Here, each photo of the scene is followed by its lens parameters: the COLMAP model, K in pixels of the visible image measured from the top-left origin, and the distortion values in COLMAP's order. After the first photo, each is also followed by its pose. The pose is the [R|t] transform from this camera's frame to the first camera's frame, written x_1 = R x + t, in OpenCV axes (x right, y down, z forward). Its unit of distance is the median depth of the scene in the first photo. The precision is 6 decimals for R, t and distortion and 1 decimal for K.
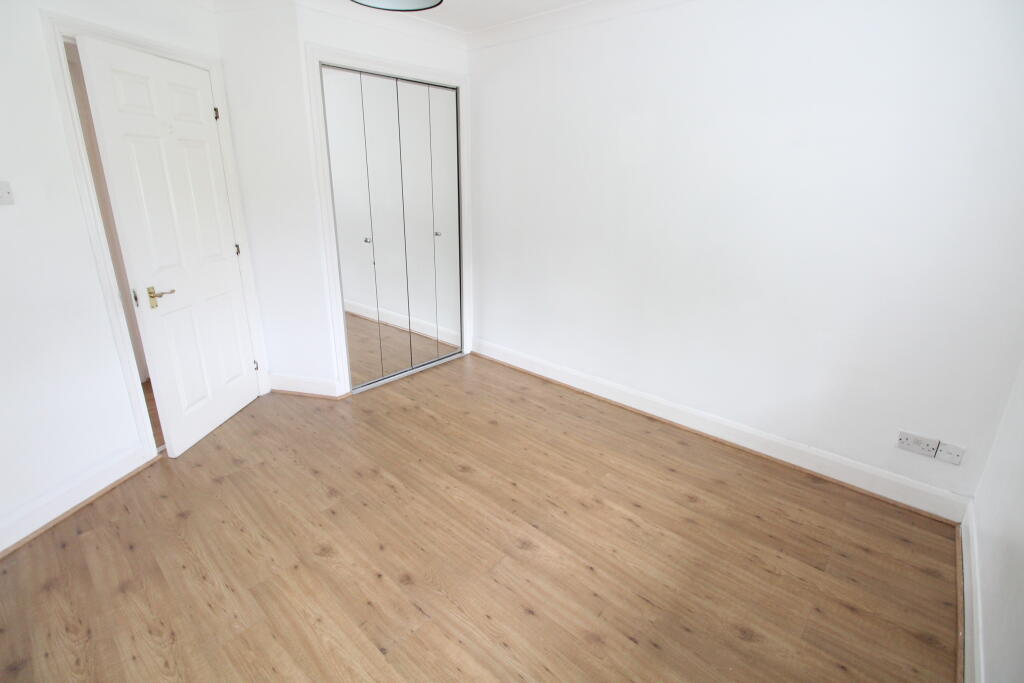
lens RADIAL K [[477.3, 0, 511.6], [0, 477.3, 327.1], [0, 0, 1]] dist [0.001553, -0.012913]
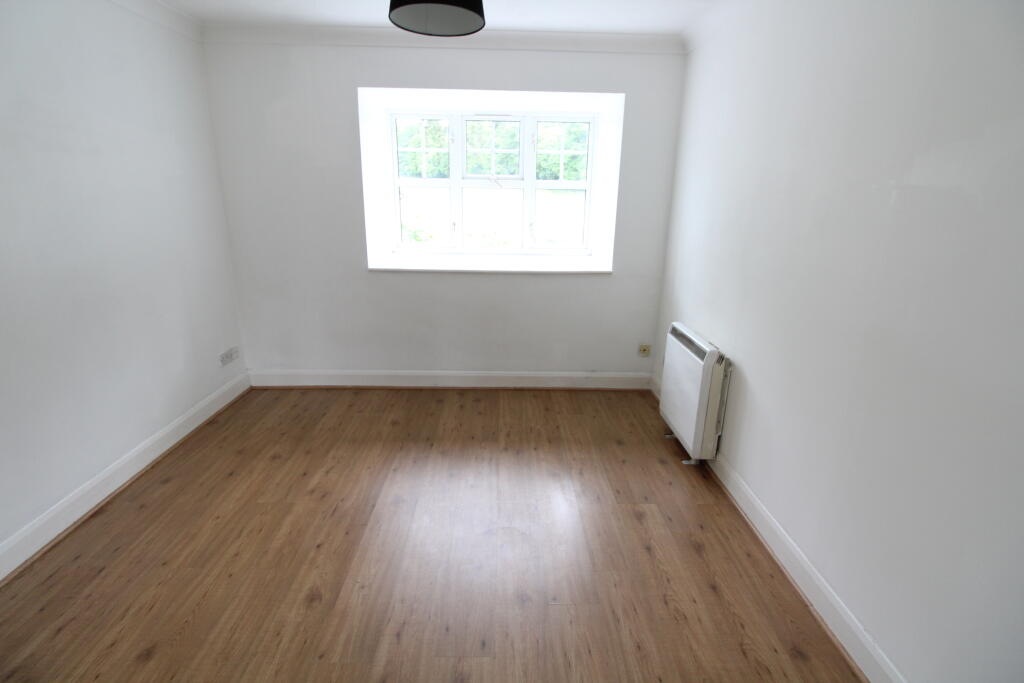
lens RADIAL K [[477.3, 0, 511.6], [0, 477.3, 327.1], [0, 0, 1]] dist [0.001553, -0.012913]
pose [[-0.683684, -0.220431, 0.695692, -0.762493], [0.195160, 0.863347, 0.465344, -0.349009], [-0.703199, 0.453919, -0.547237, 1.085225]]
